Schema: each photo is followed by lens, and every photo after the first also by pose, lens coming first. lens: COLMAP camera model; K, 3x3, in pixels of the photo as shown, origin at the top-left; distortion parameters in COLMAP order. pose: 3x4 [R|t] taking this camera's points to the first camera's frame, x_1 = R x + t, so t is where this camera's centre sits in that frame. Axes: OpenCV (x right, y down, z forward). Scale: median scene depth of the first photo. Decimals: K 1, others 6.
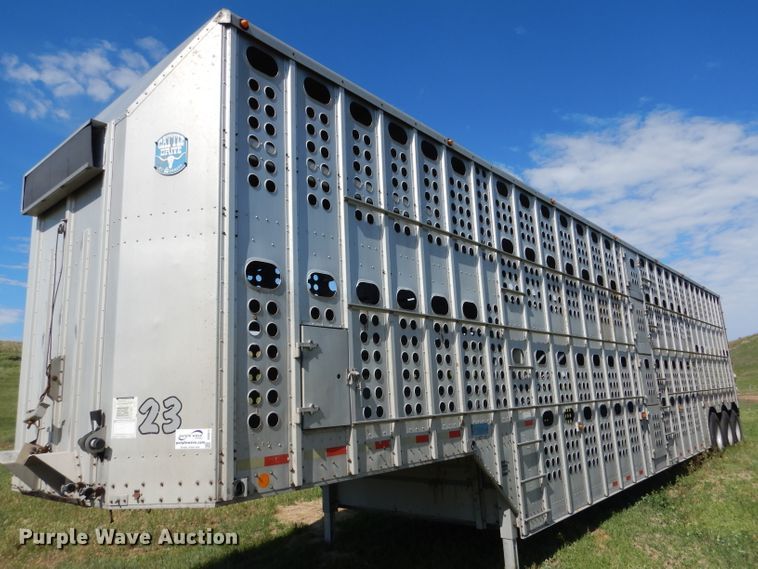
lens RADIAL K [[539.7, 0, 373.0], [0, 539.7, 281.0], [0, 0, 1]] dist [0.010771, -0.001205]
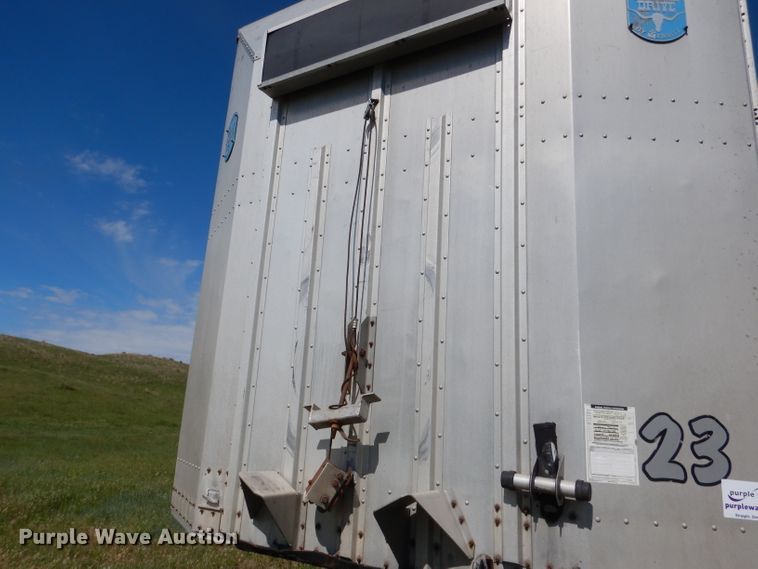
lens RADIAL K [[539.7, 0, 373.0], [0, 539.7, 281.0], [0, 0, 1]] dist [0.010771, -0.001205]
pose [[0.976376, 0.156878, 0.148588, -0.686584], [-0.148347, 0.986668, -0.066924, 0.143228], [-0.157106, 0.043301, 0.986632, 0.439927]]
